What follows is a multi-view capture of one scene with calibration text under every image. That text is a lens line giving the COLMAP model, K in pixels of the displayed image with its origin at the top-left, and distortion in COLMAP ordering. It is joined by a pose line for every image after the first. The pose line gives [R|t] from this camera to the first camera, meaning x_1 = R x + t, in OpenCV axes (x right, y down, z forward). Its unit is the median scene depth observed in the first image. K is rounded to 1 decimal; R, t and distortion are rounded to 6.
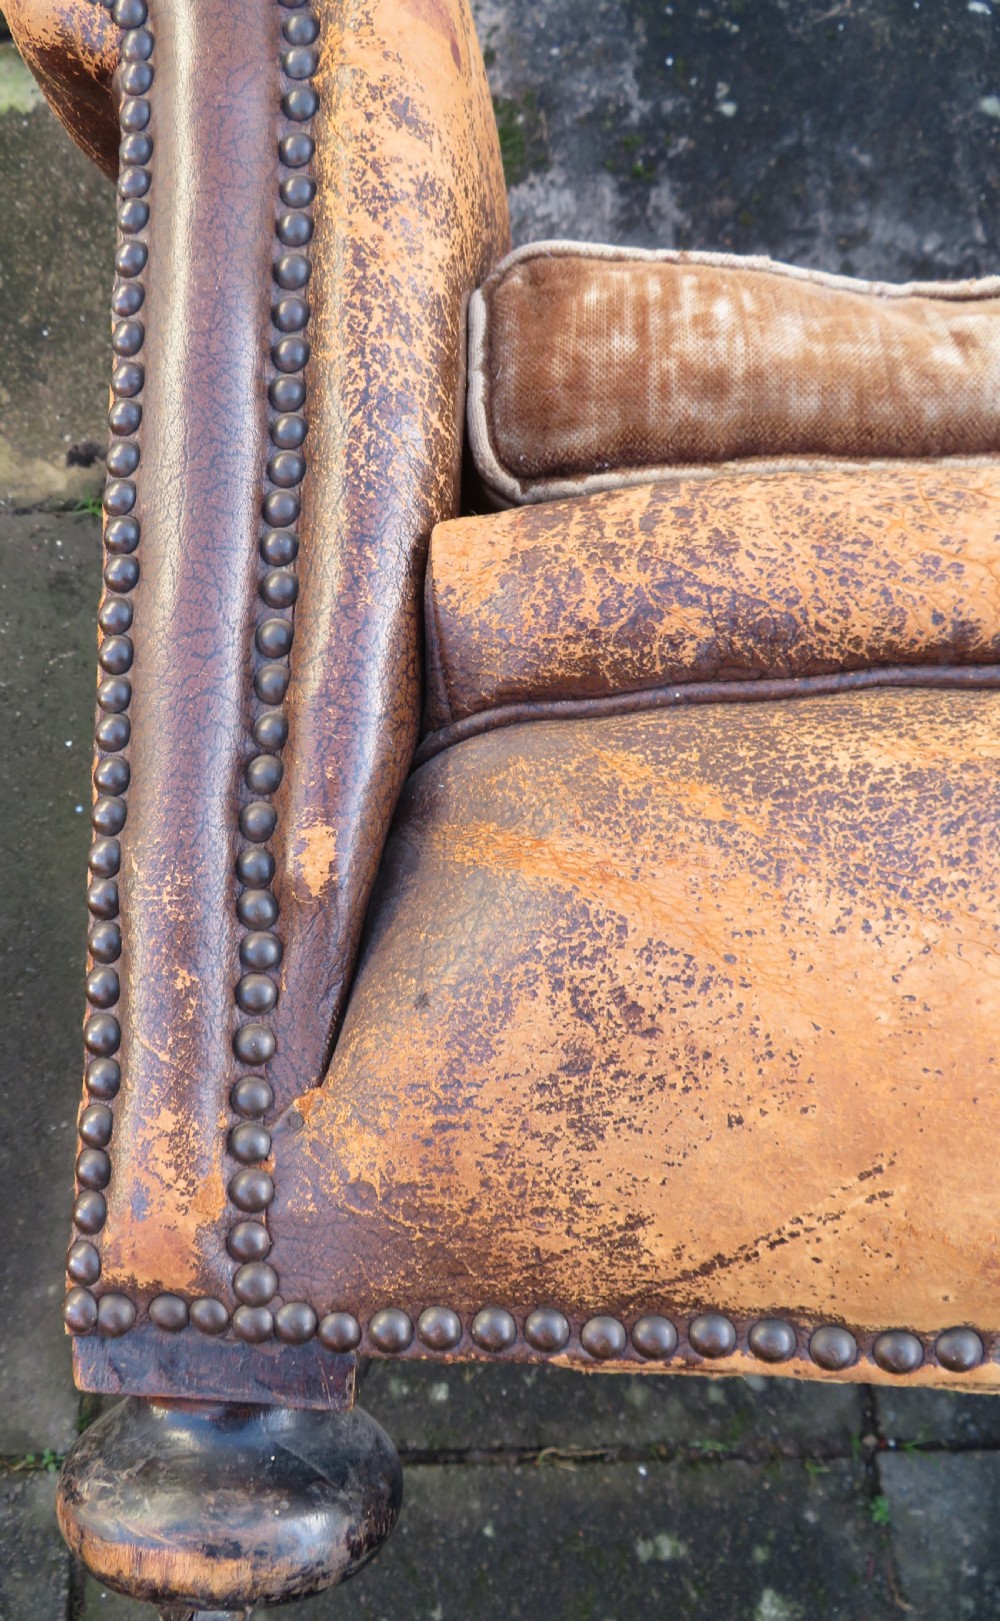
lens RADIAL K [[1017.6, 0, 500.0], [0, 1017.6, 810.5], [0, 0, 1]] dist [-0.005202, -0.001520]
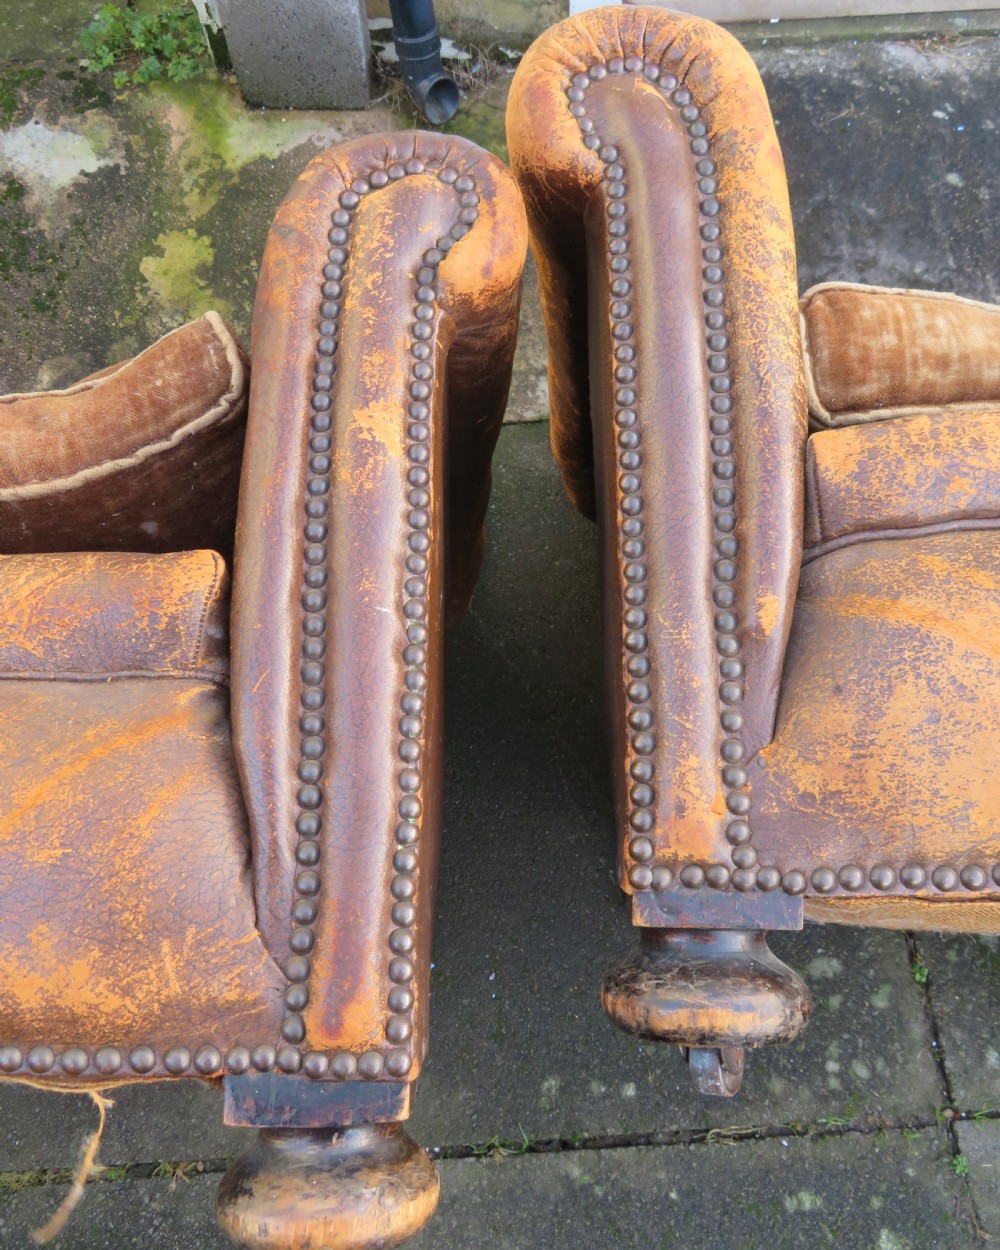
lens RADIAL K [[904.6, 0, 500.0], [0, 904.6, 625.0], [0, 0, 1]] dist [-0.005832, -0.000050]
pose [[0.997865, -0.001139, 0.065295, -0.752813], [0.007983, 0.994476, -0.104663, 0.228889], [-0.064815, 0.104961, 0.992362, -0.544655]]
